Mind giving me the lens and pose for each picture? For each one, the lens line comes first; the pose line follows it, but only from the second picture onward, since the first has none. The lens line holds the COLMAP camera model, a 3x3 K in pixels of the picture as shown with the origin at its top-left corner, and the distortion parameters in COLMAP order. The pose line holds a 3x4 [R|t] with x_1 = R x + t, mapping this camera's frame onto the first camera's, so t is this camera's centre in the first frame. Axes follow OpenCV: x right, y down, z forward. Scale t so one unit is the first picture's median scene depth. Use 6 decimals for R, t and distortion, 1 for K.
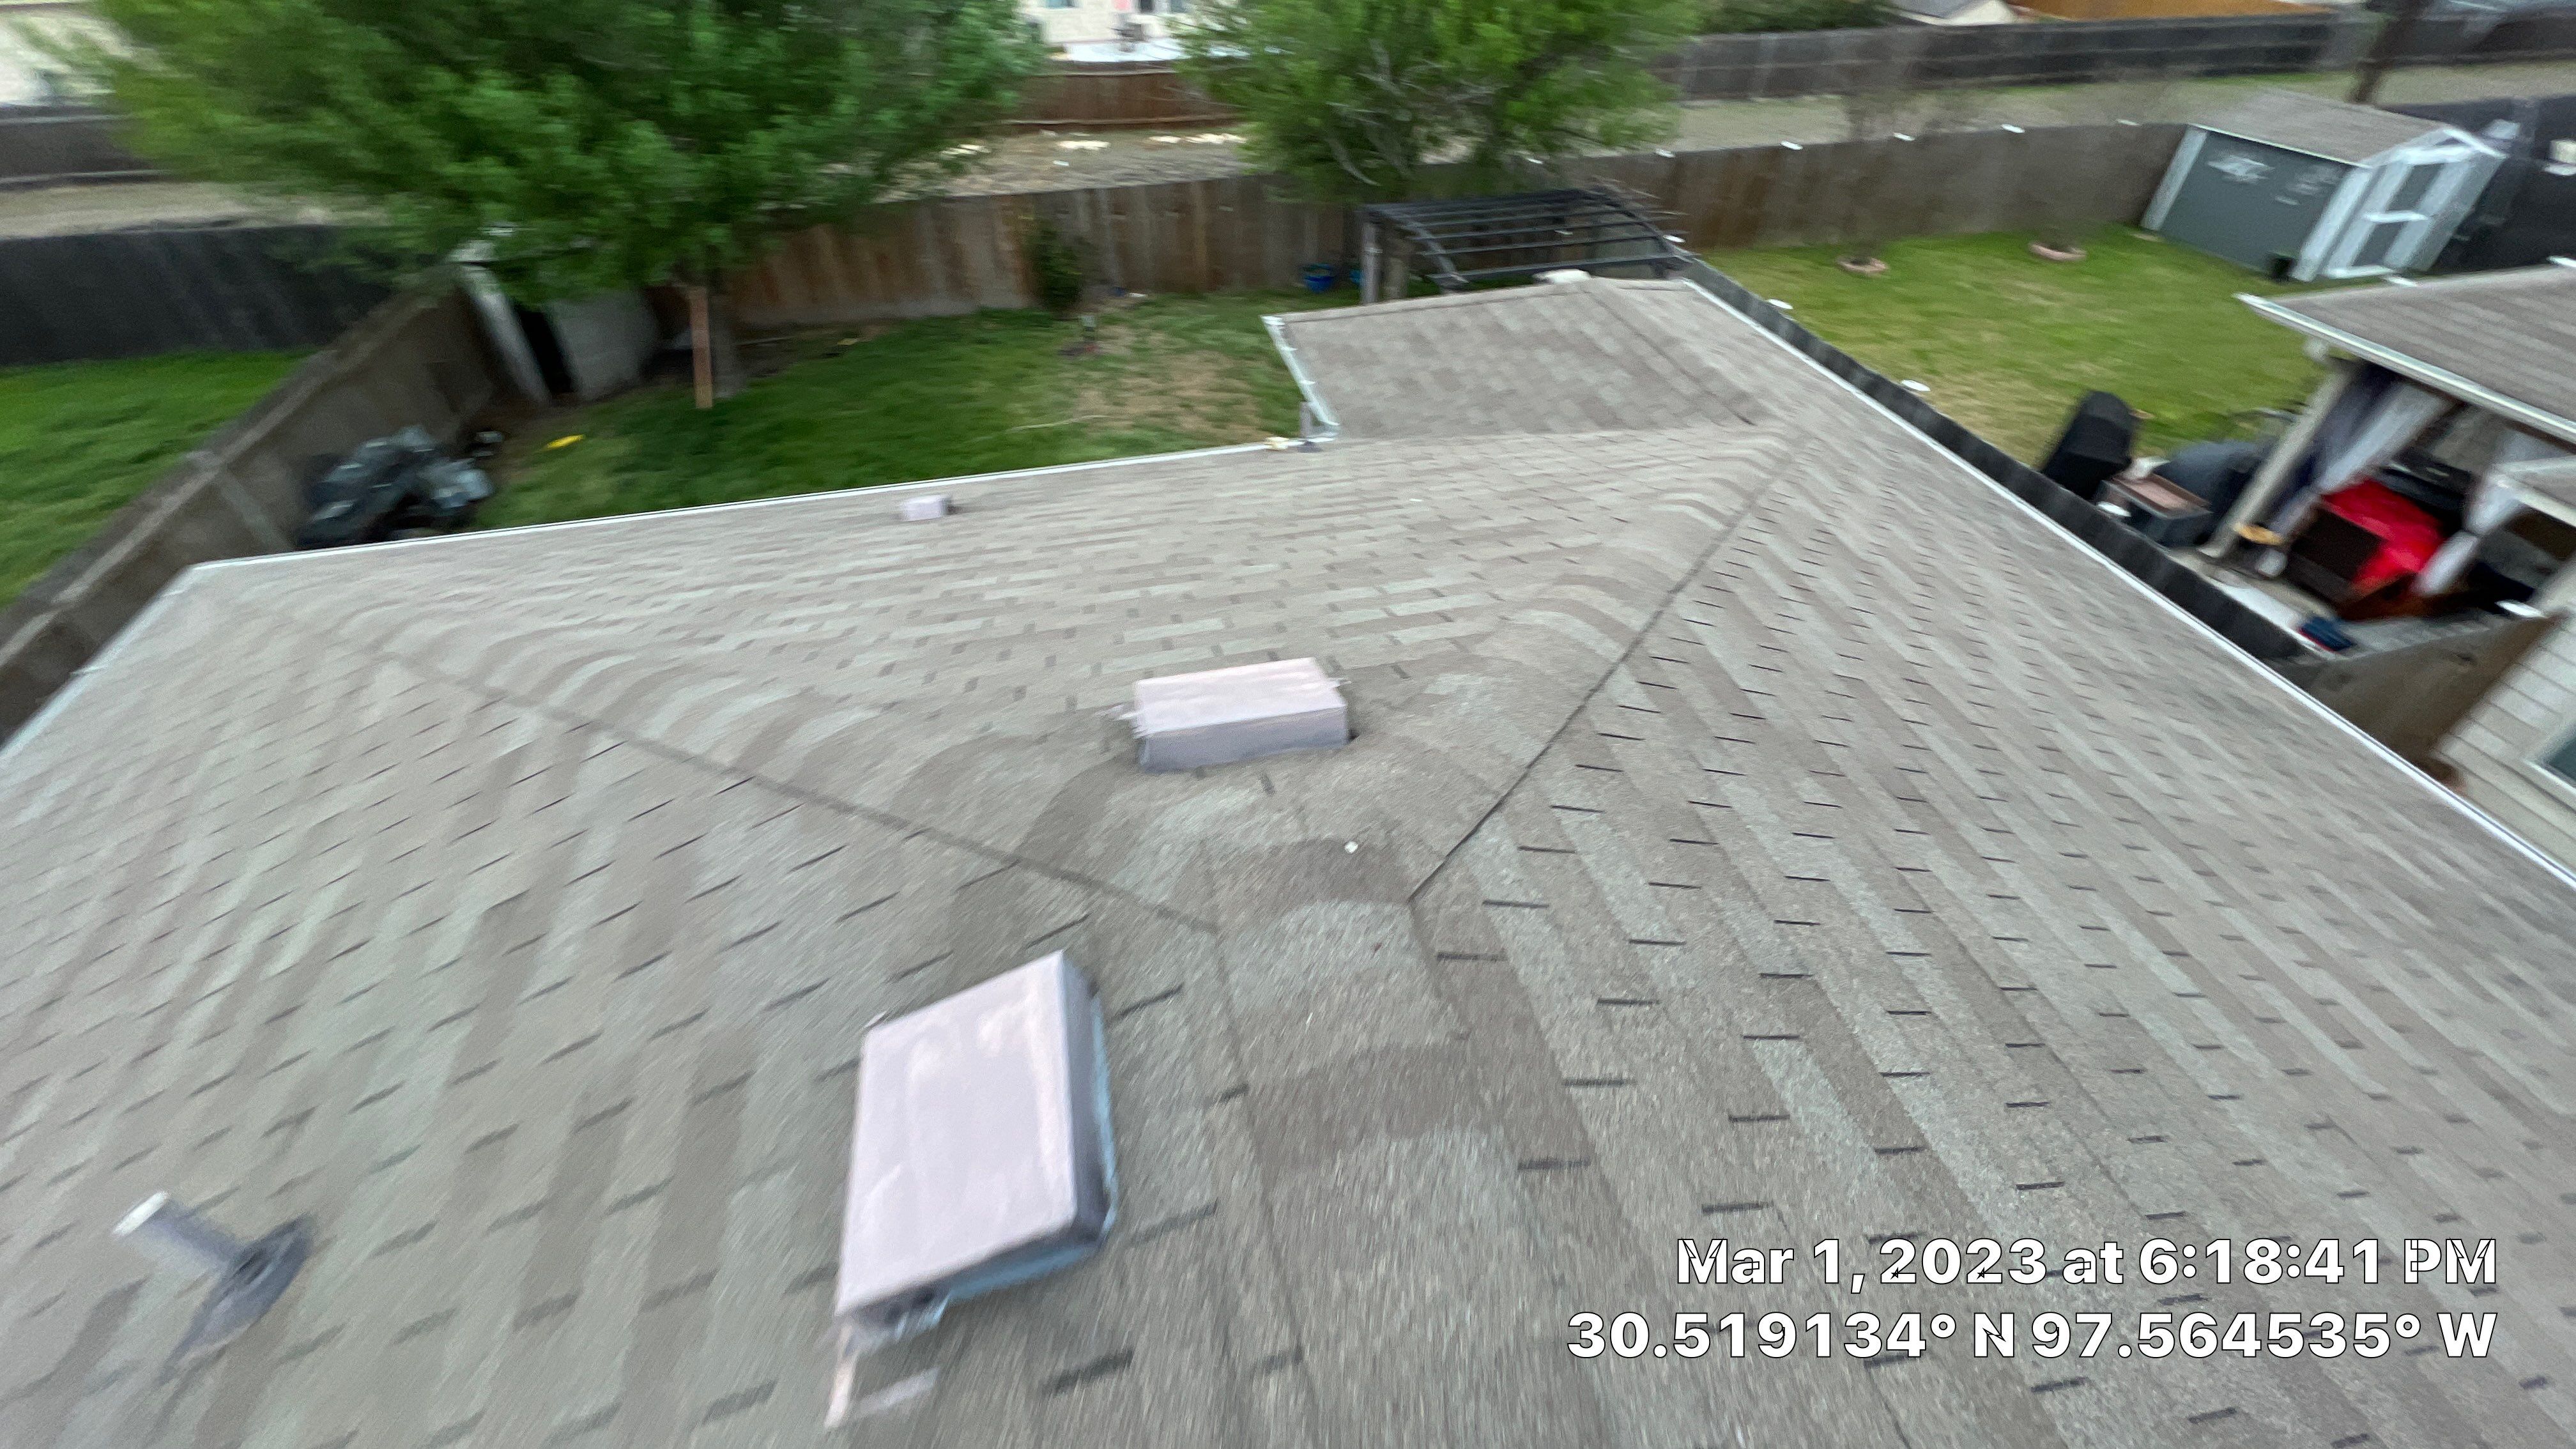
lens RADIAL K [[1027.8, 0, 1291.3], [0, 1027.8, 720.5], [0, 0, 1]] dist [-0.001717, 0.001100]
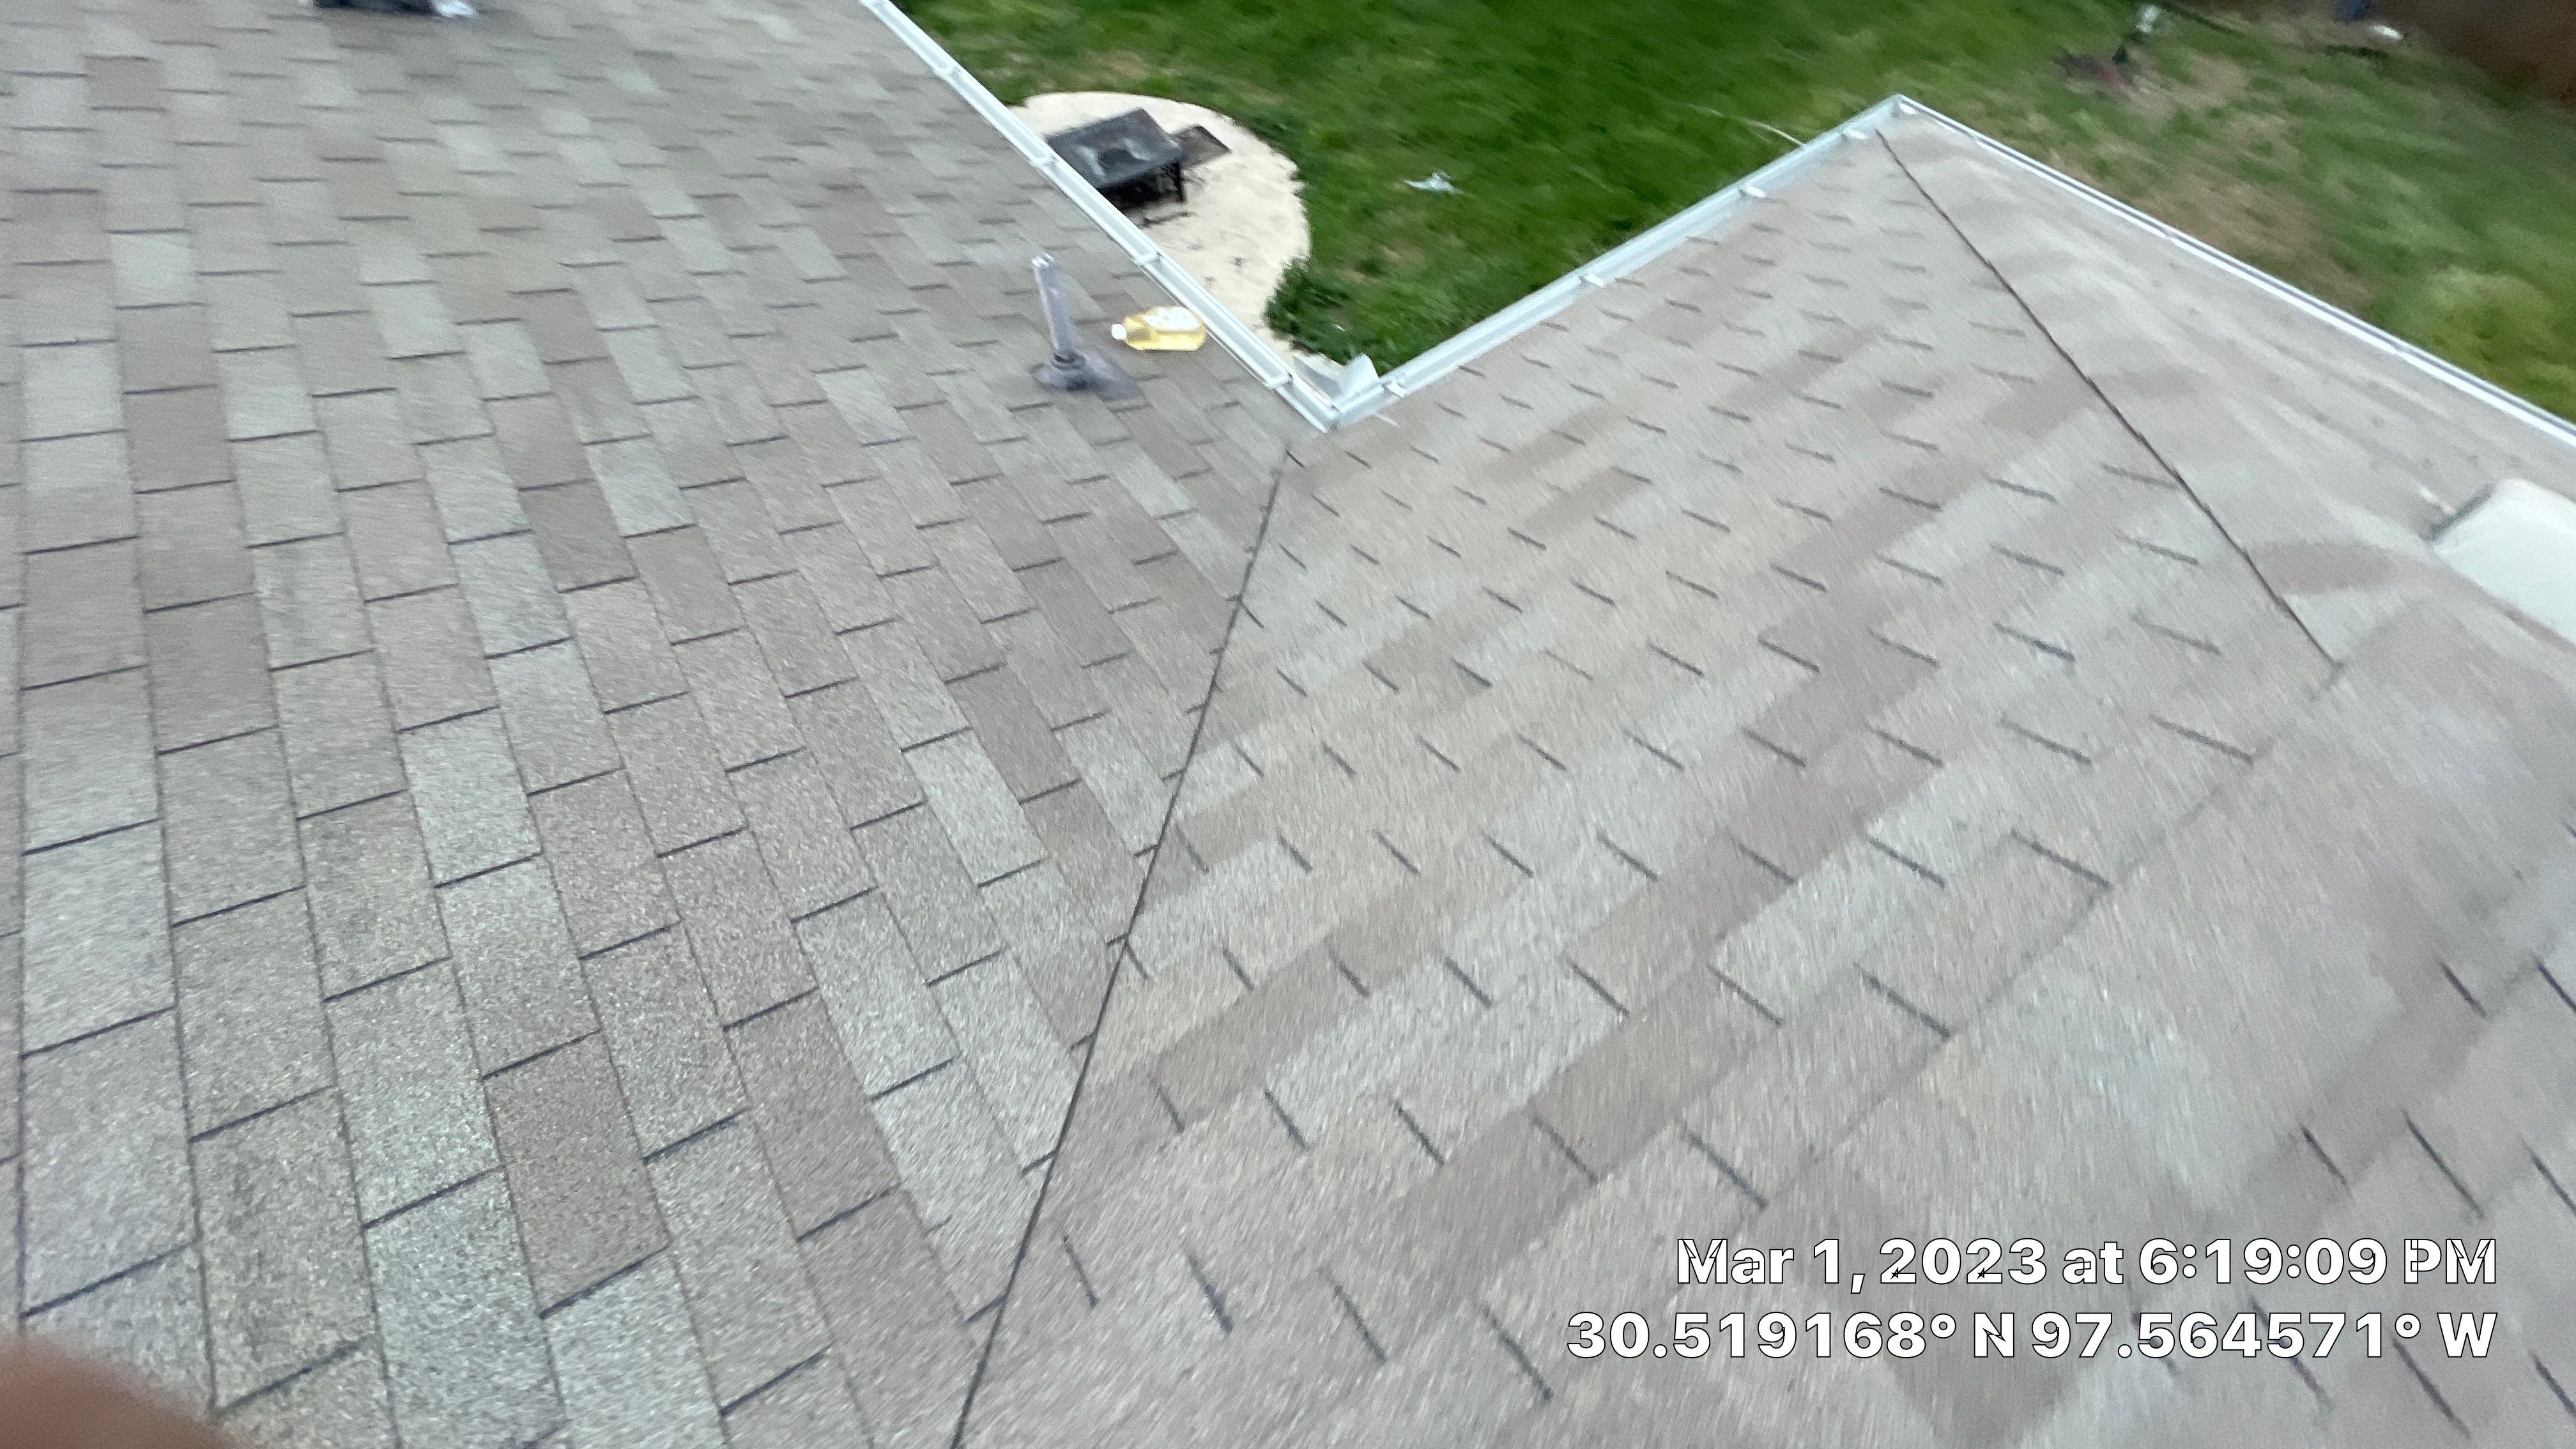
lens RADIAL K [[1063.8, 0, 1282.9], [0, 1063.8, 707.1], [0, 0, 1]] dist [-0.001962, 0.000639]
pose [[0.384433, 0.776981, -0.498510, 0.198892], [-0.580252, 0.623375, 0.524129, -0.255925], [0.717997, 0.087769, 0.690491, 0.464423]]
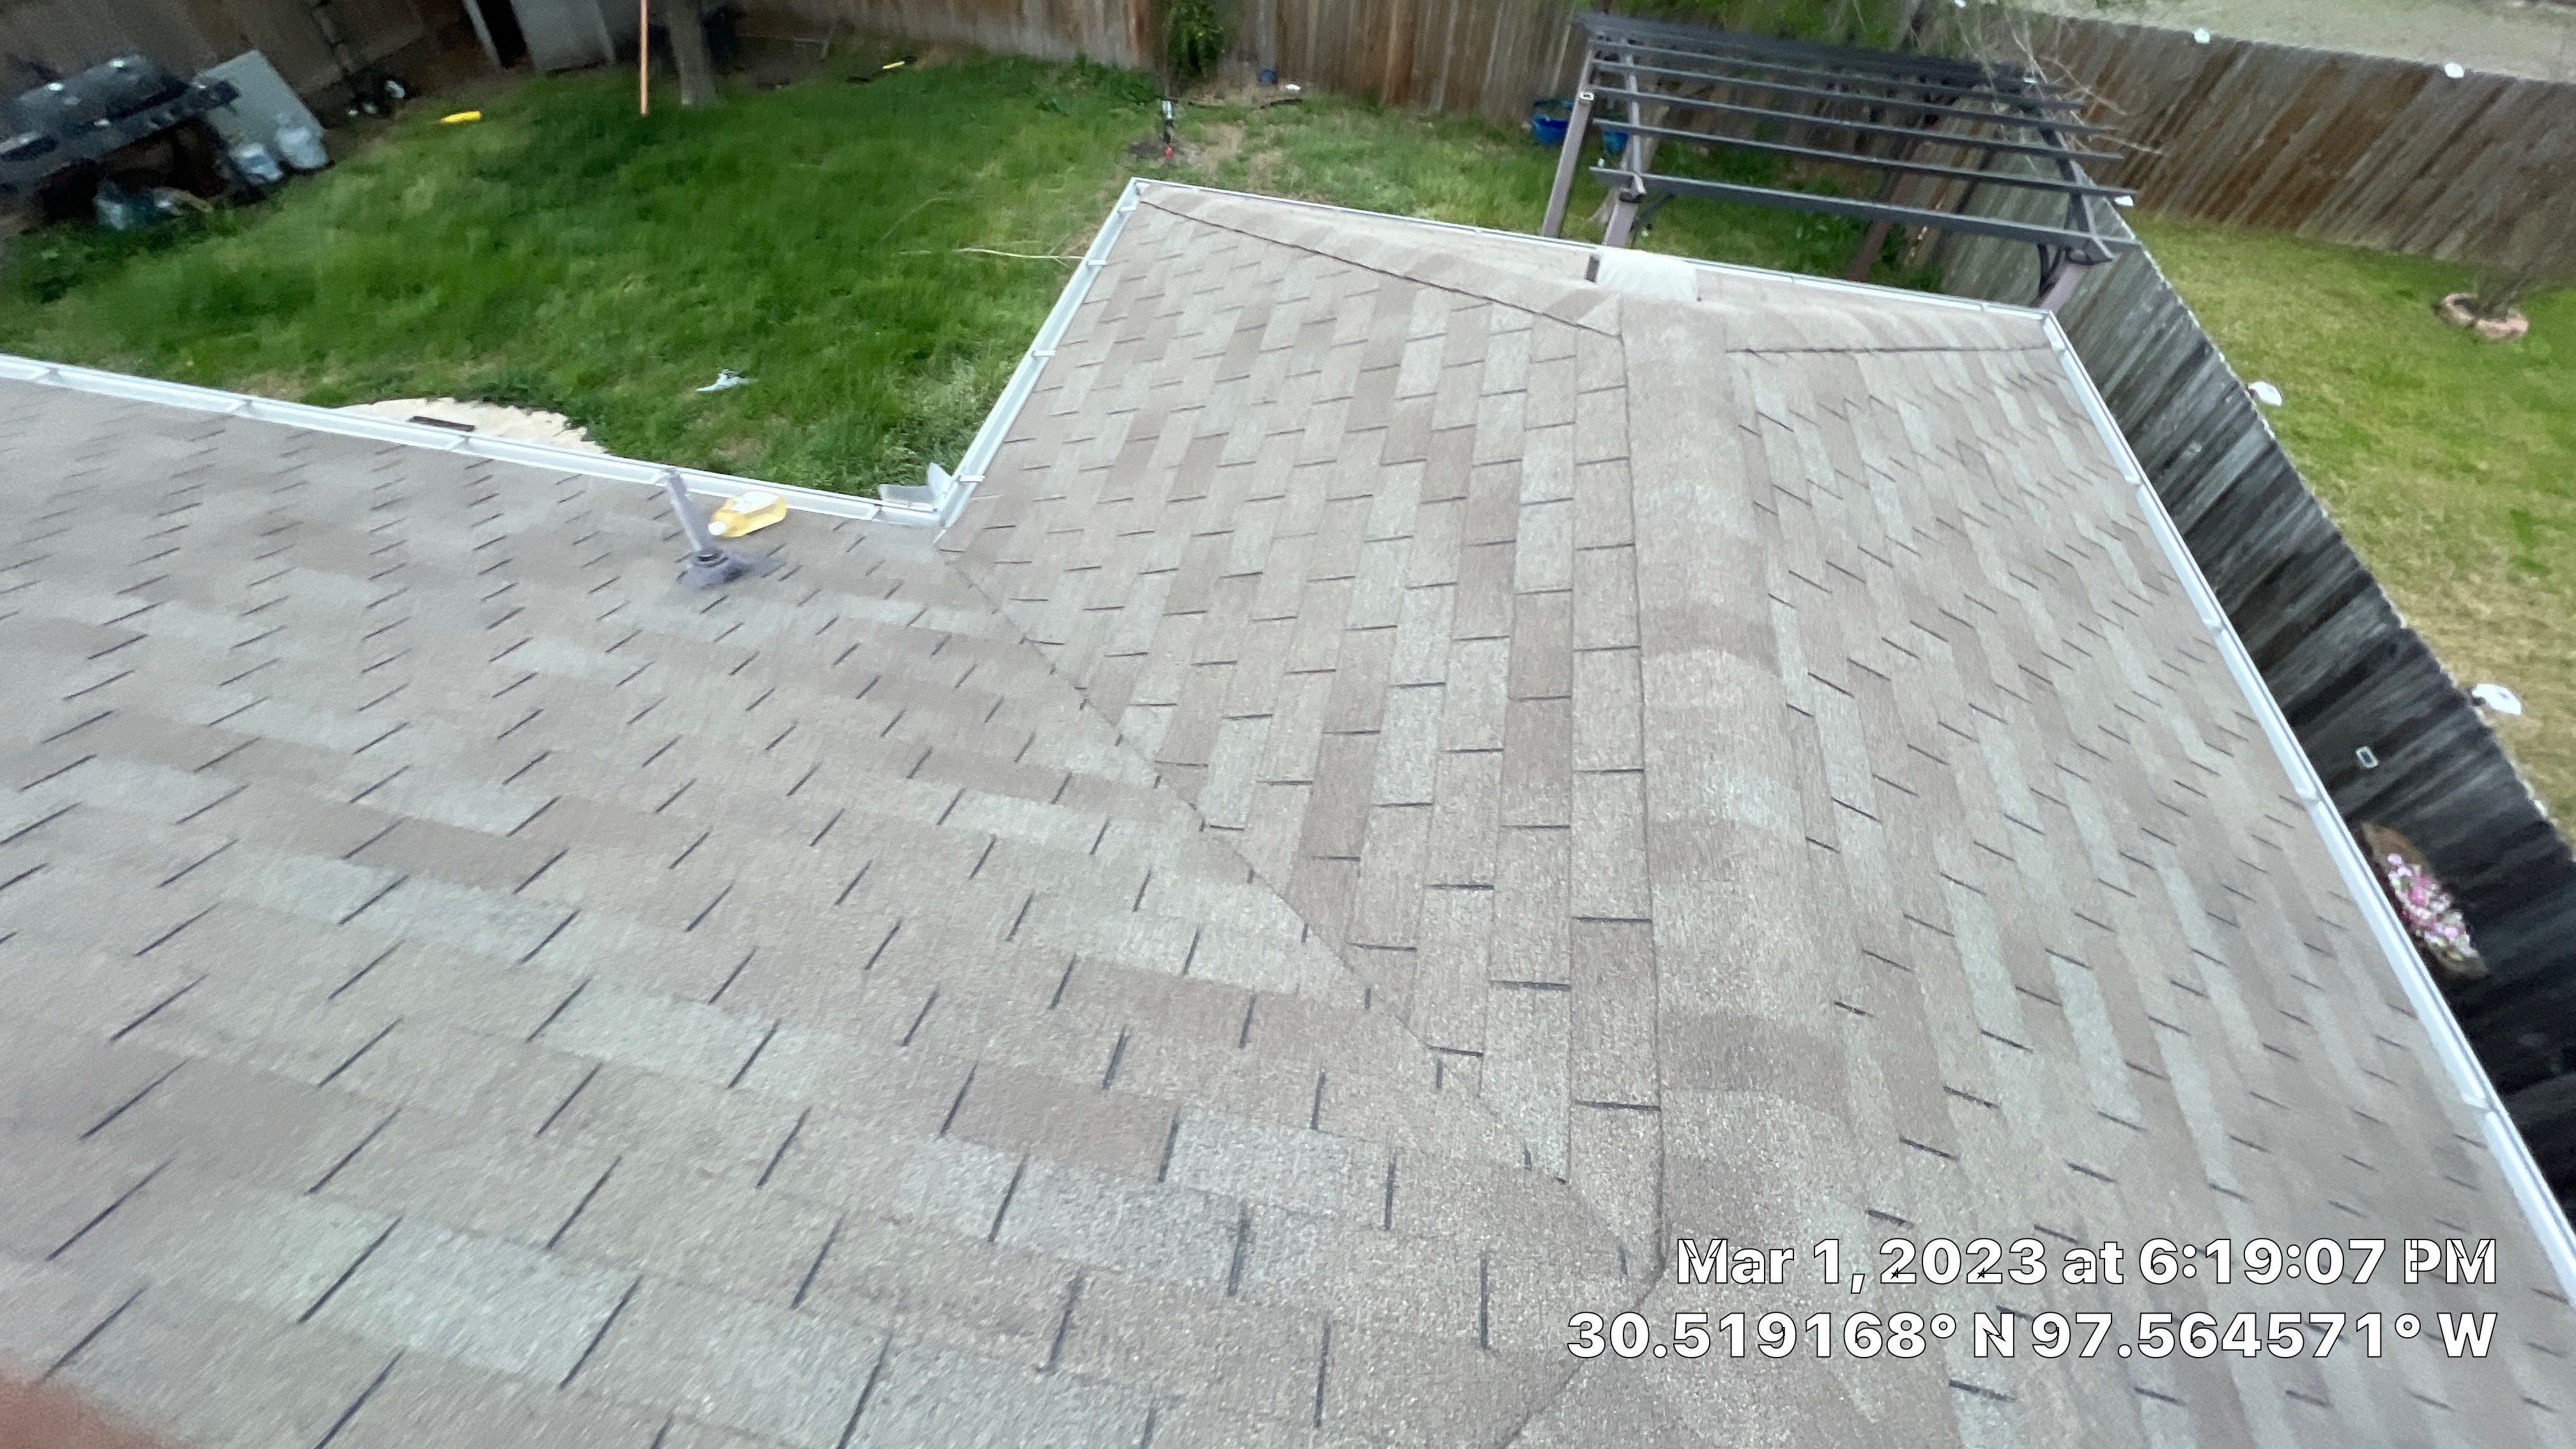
lens RADIAL K [[1072.0, 0, 1288.8], [0, 1072.0, 719.9], [0, 0, 1]] dist [0.000512, 0.000142]
pose [[0.924756, 0.334070, -0.182271, 0.185469], [-0.304734, 0.936933, 0.171156, -0.203929], [0.227953, -0.102733, 0.968237, 0.378301]]
